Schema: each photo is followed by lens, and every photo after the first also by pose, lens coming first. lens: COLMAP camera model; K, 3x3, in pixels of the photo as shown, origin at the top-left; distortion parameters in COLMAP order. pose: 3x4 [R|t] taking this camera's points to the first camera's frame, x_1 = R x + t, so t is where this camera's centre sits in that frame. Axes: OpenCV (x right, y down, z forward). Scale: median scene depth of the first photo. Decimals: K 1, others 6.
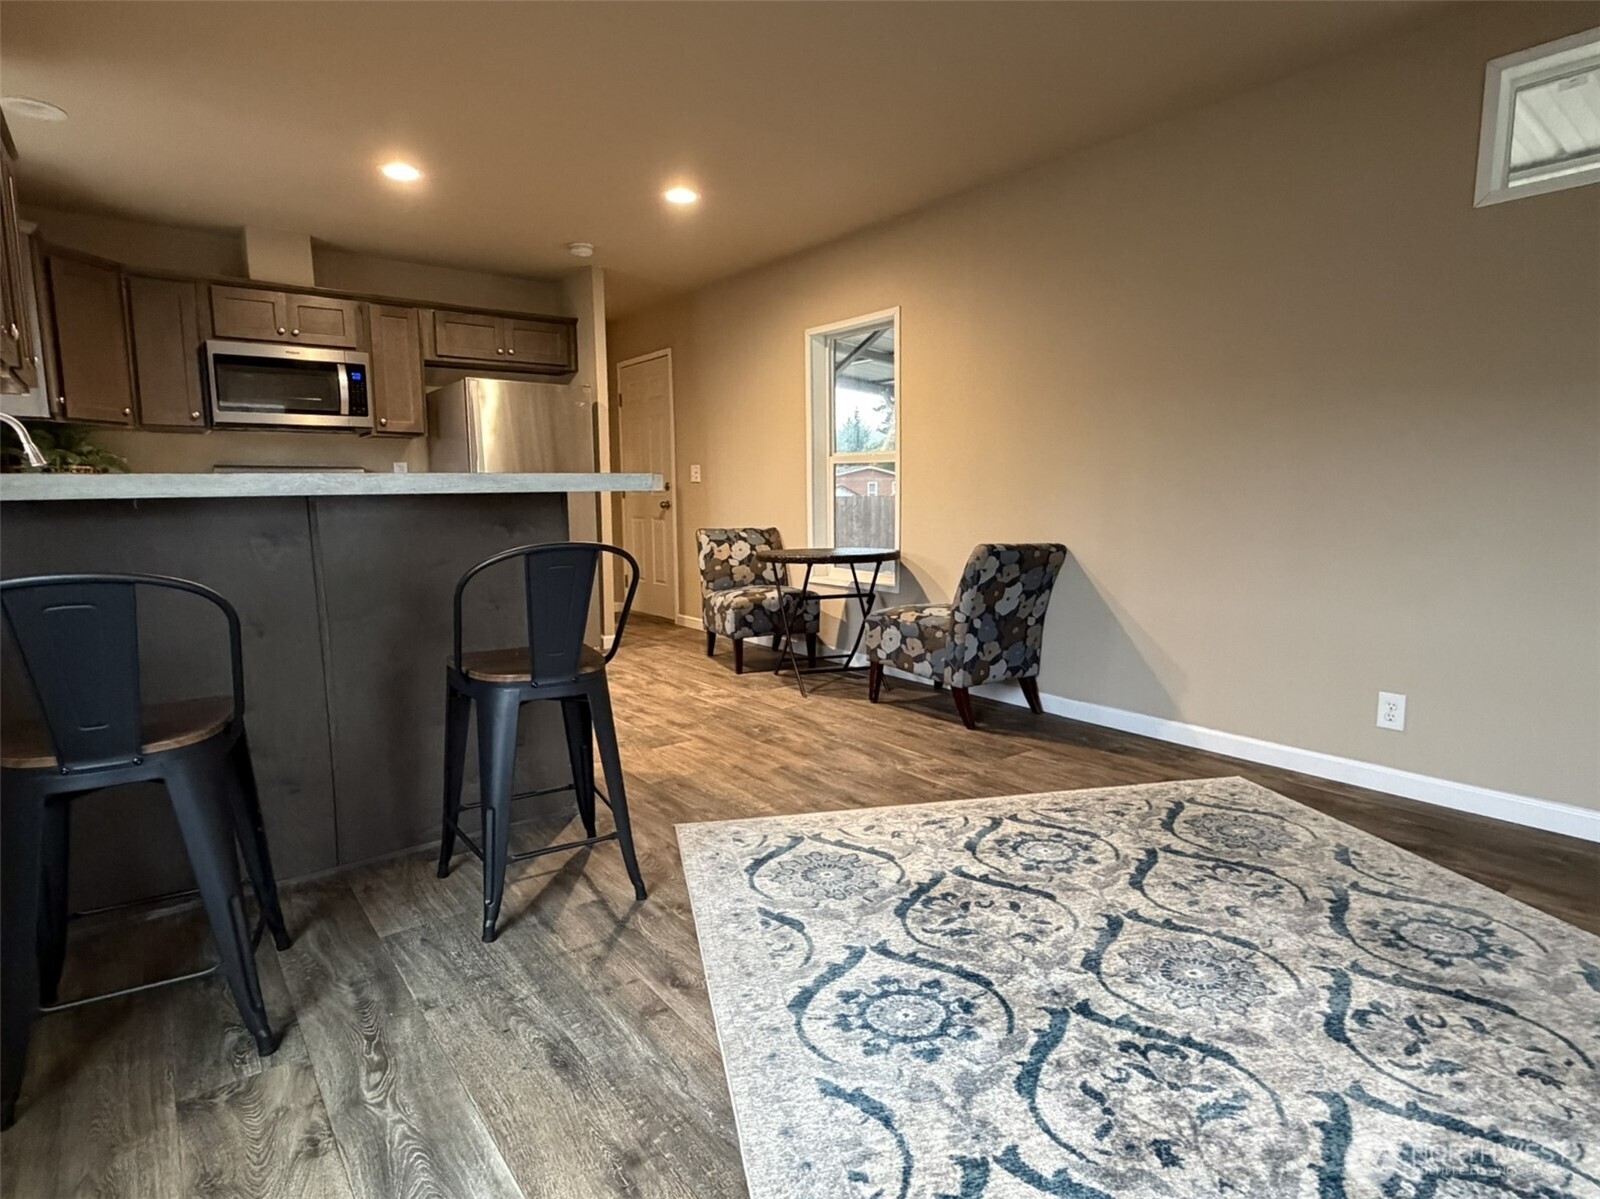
lens RADIAL K [[859.6, 0, 801.7], [0, 859.6, 594.2], [0, 0, 1]] dist [0.003612, -0.000462]
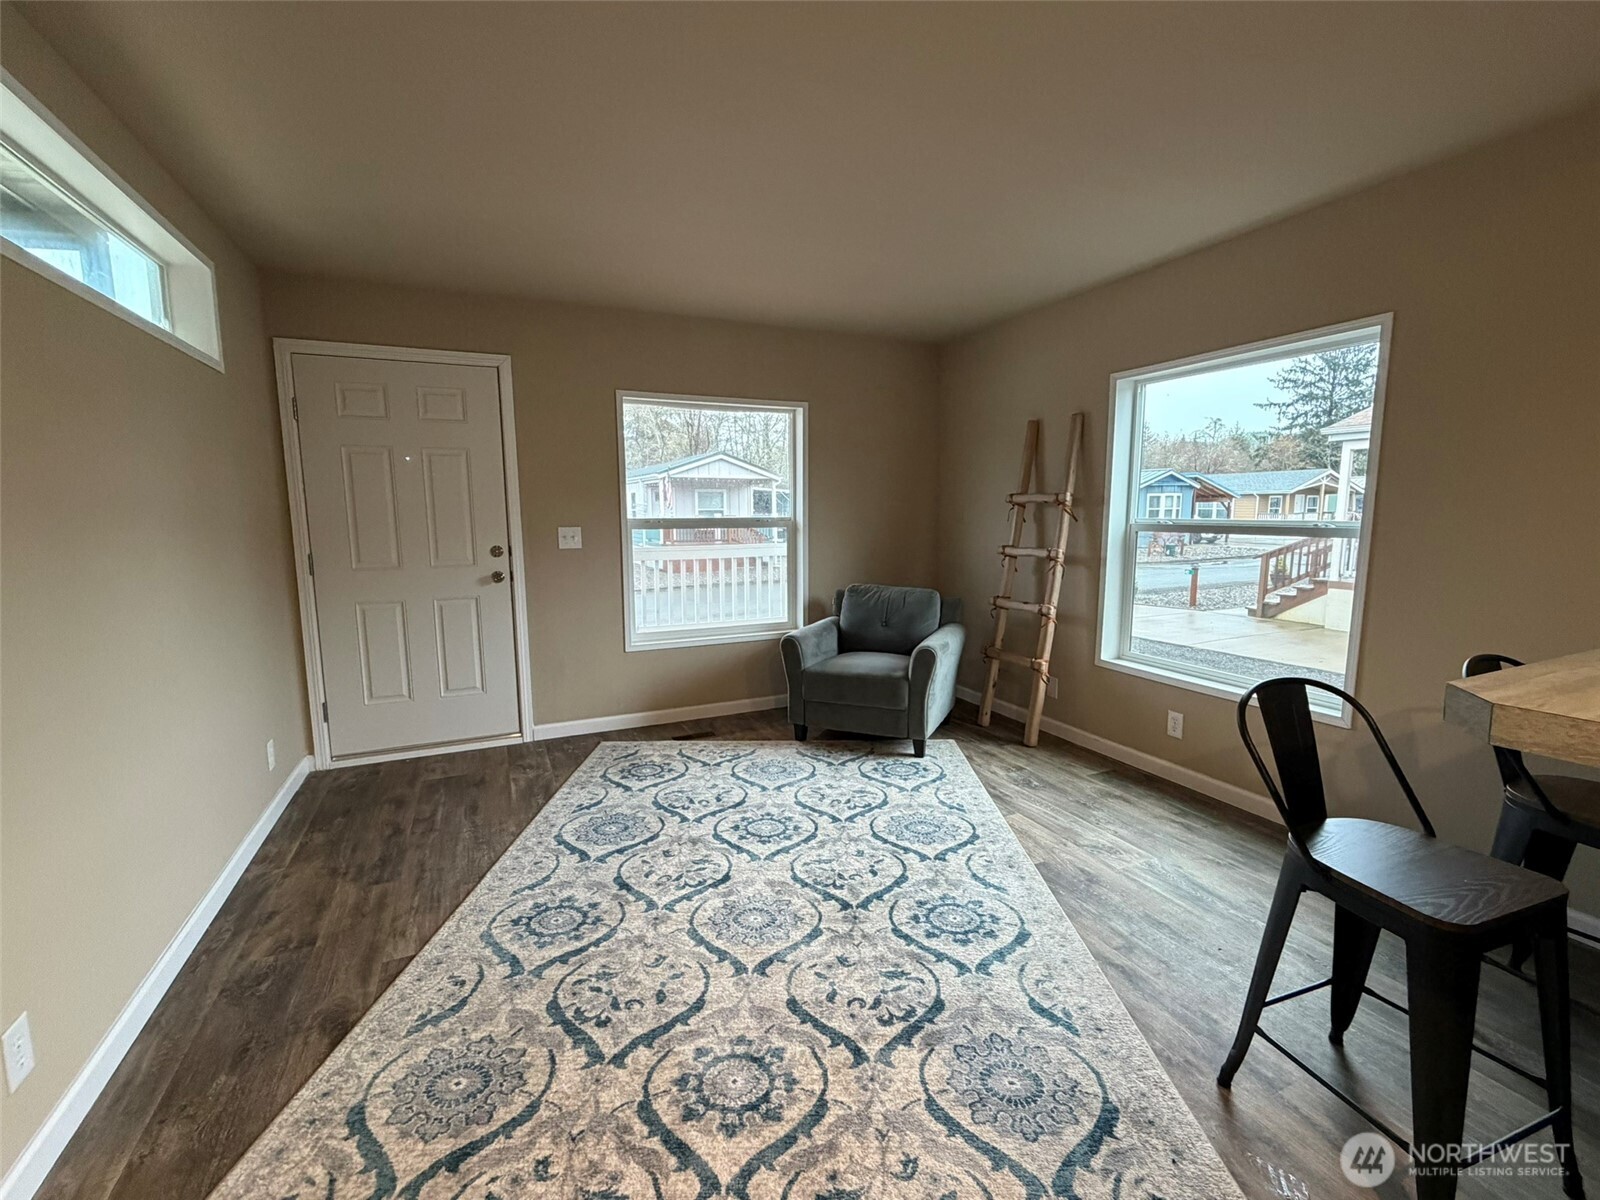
lens RADIAL K [[691.6, 0, 805.8], [0, 691.6, 595.8], [0, 0, 1]] dist [-0.001099, -0.000316]
pose [[-0.975231, -0.014636, 0.220704, 0.086463], [0.040666, 0.968936, 0.243947, -0.327109], [-0.217419, 0.246879, -0.944341, 1.604768]]
